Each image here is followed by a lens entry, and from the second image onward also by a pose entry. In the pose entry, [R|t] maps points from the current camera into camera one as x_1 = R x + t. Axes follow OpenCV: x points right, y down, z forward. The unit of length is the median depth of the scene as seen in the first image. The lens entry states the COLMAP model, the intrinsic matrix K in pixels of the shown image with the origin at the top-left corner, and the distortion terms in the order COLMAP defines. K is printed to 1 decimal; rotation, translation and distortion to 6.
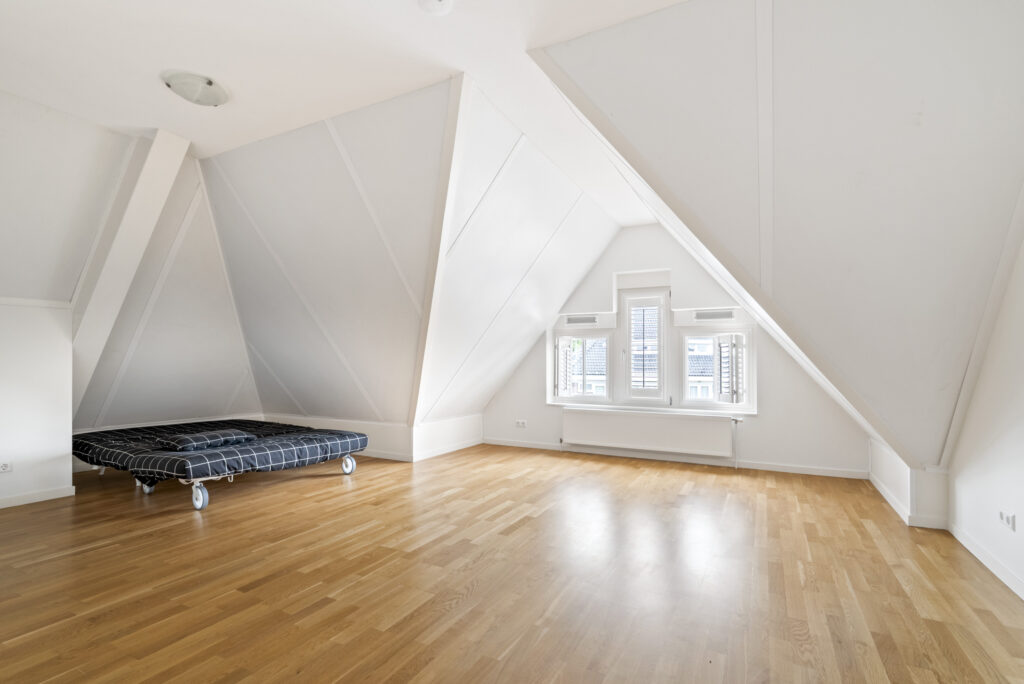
lens RADIAL K [[483.5, 0, 508.9], [0, 483.5, 364.8], [0, 0, 1]] dist [0.001568, 0.000217]
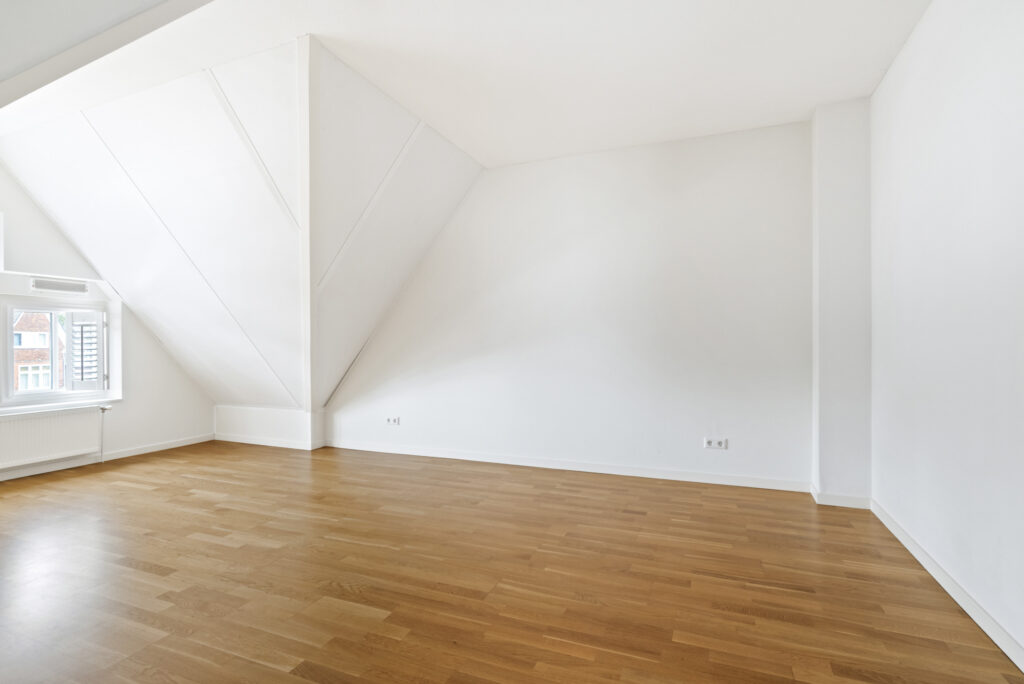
lens RADIAL K [[505.8, 0, 512.7], [0, 505.8, 354.3], [0, 0, 1]] dist [-0.002226, 0.000076]
pose [[-0.110275, -0.021405, 0.993671, -0.539326], [0.008085, 0.999716, 0.022433, -0.000183], [-0.993868, 0.010508, -0.110071, 0.355816]]
